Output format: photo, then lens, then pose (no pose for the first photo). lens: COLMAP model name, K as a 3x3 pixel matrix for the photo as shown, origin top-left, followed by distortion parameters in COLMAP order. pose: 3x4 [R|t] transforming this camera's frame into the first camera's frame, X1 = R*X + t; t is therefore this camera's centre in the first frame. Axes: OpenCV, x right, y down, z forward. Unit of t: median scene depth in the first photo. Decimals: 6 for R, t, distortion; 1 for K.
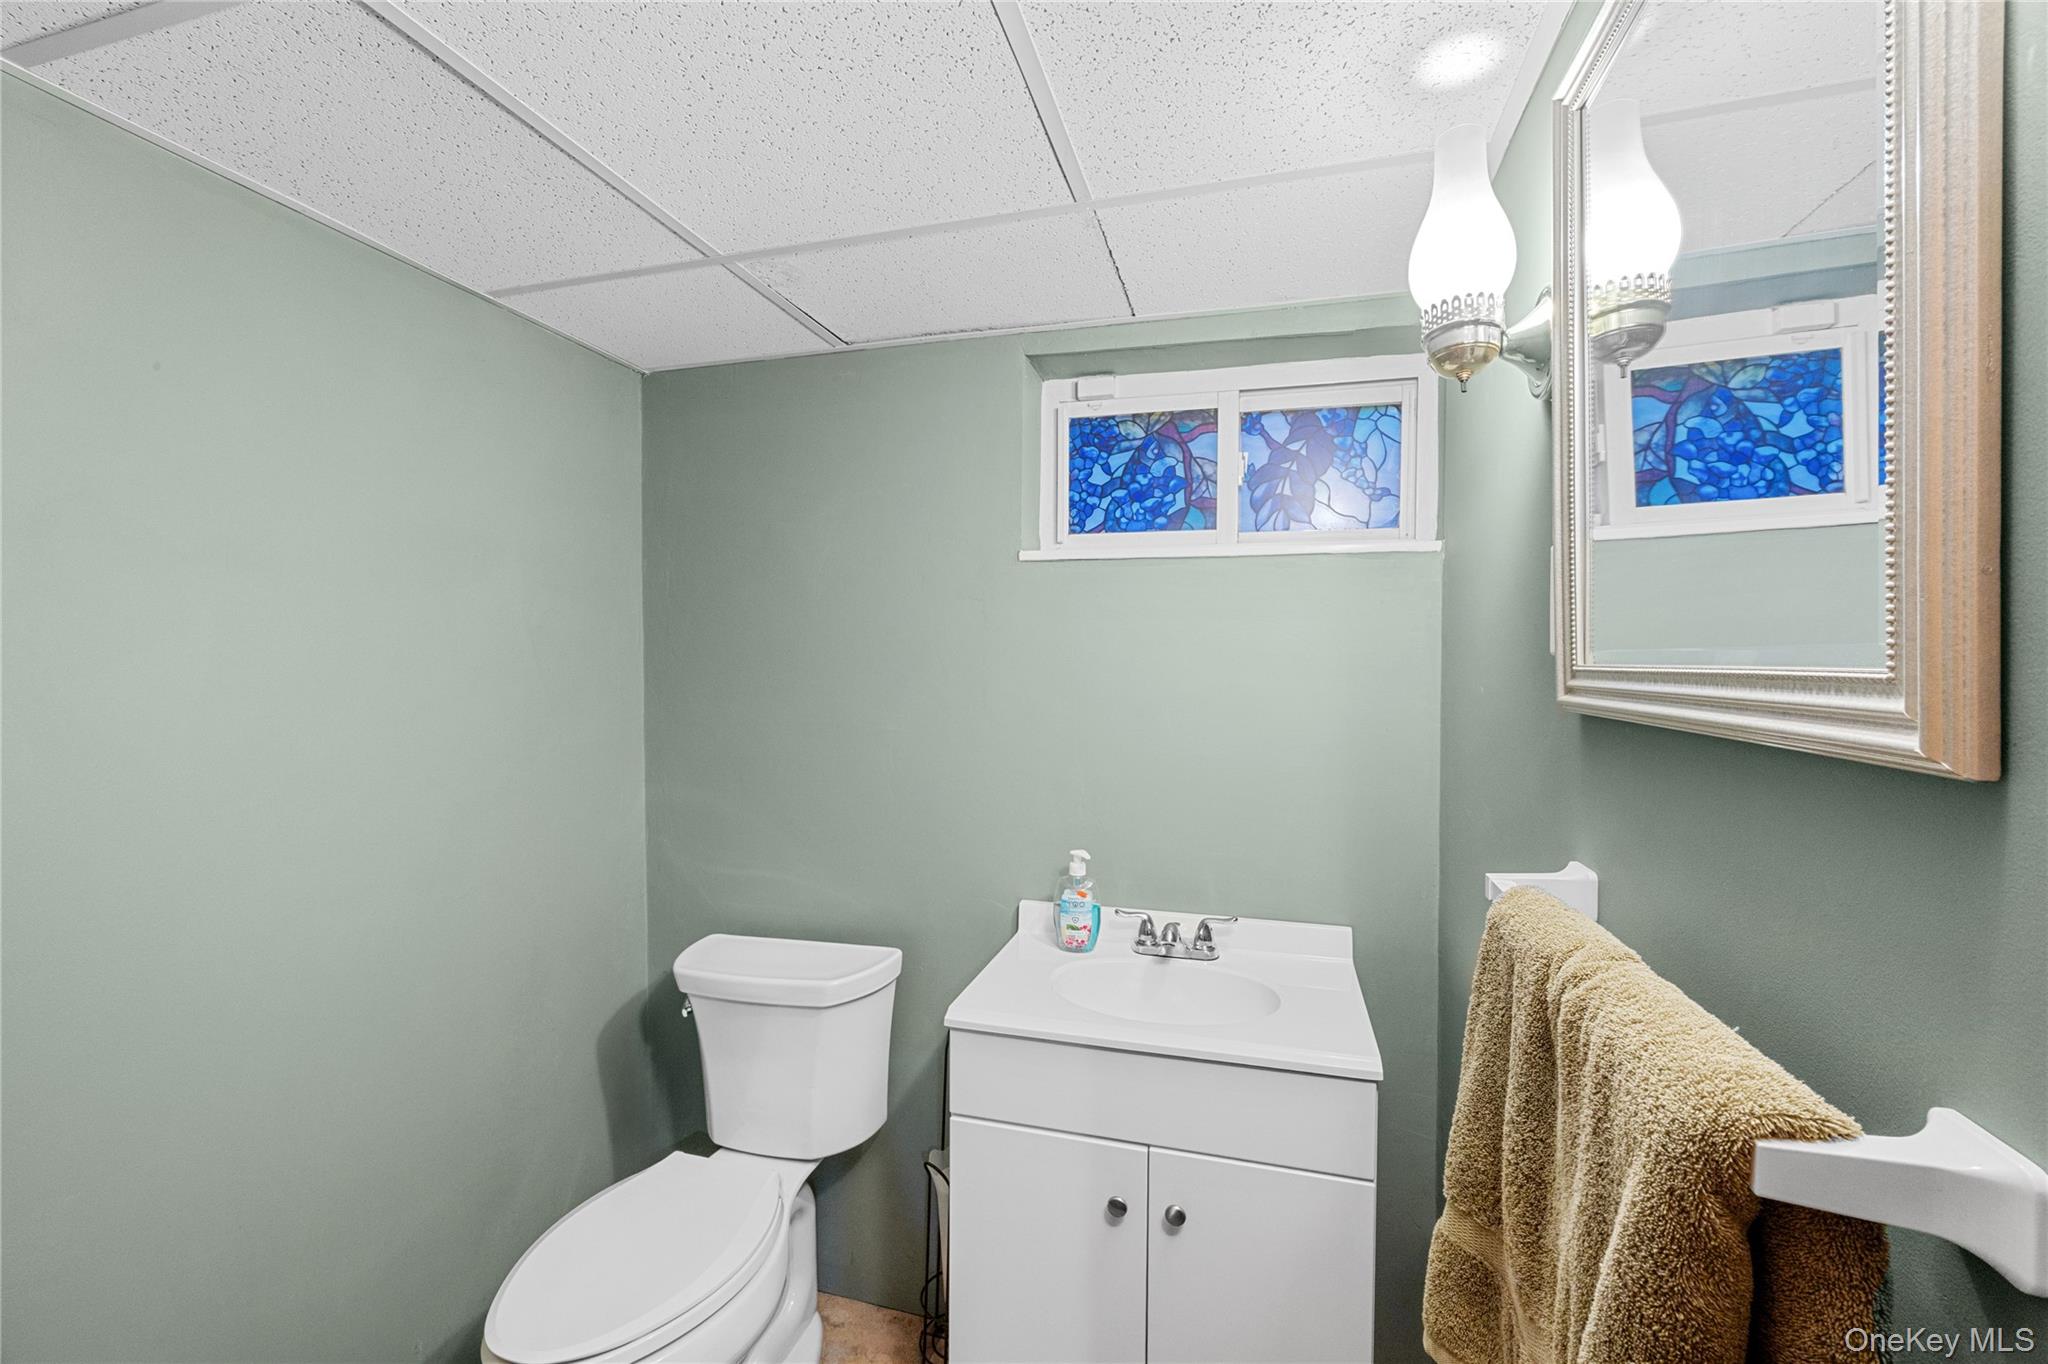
lens RADIAL K [[850.0, 0, 1027.0], [0, 850.0, 673.2], [0, 0, 1]] dist [-0.013753, 0.000570]
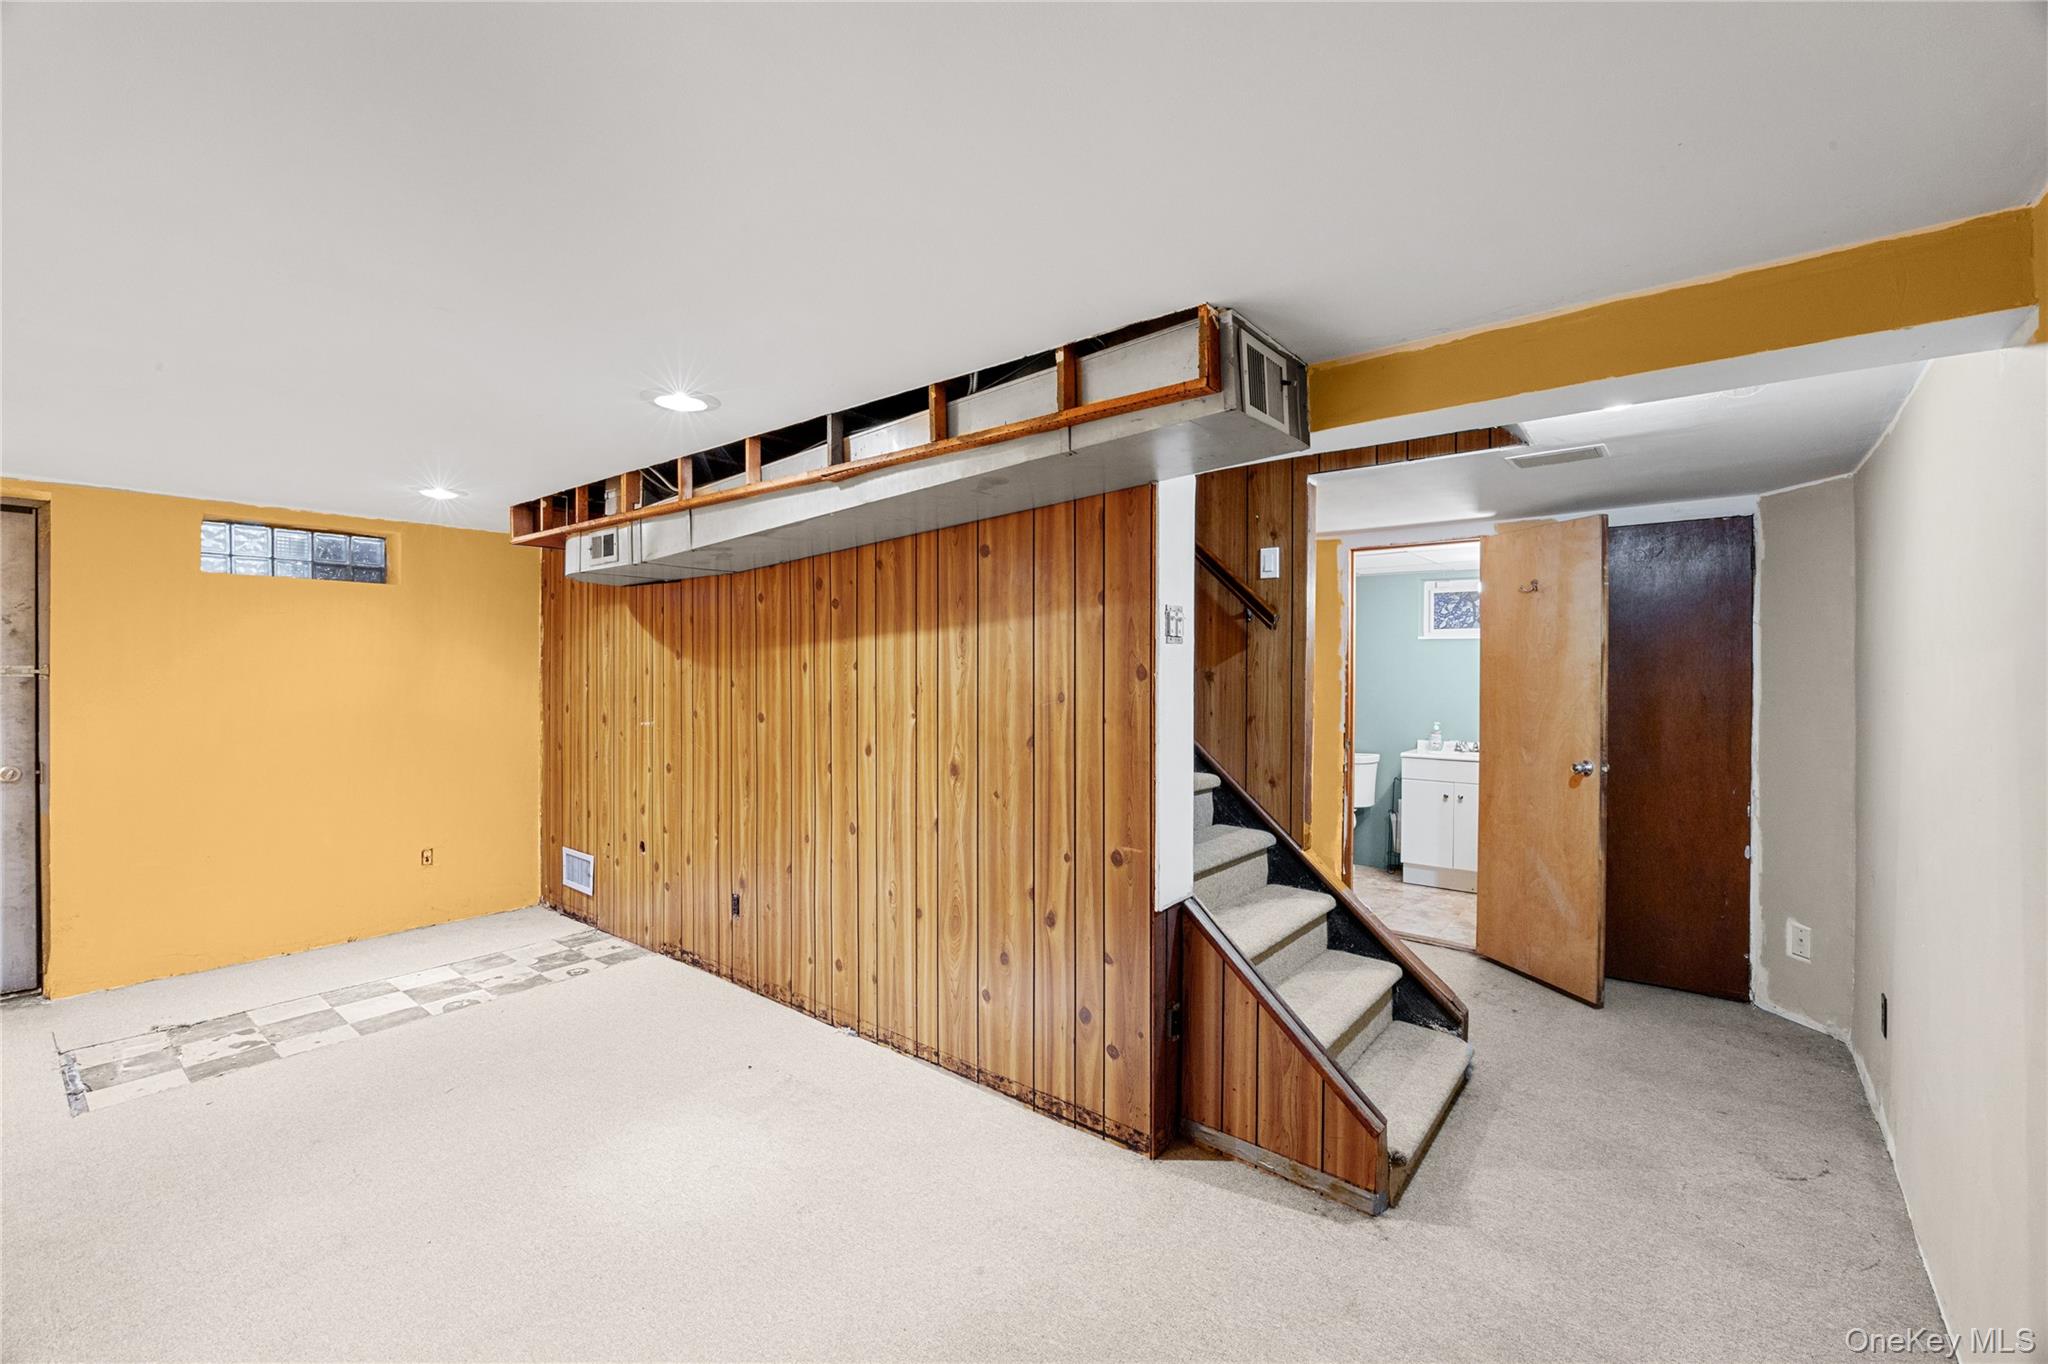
lens RADIAL K [[850.0, 0, 1025.0], [0, 850.0, 674.0], [0, 0, 1]] dist [-0.013753, 0.000570]
pose [[0.912757, -0.000498, -0.408502, -0.054633], [-0.000052, 0.999999, -0.001335, 0.011180], [0.408502, 0.001239, 0.912756, -2.615064]]
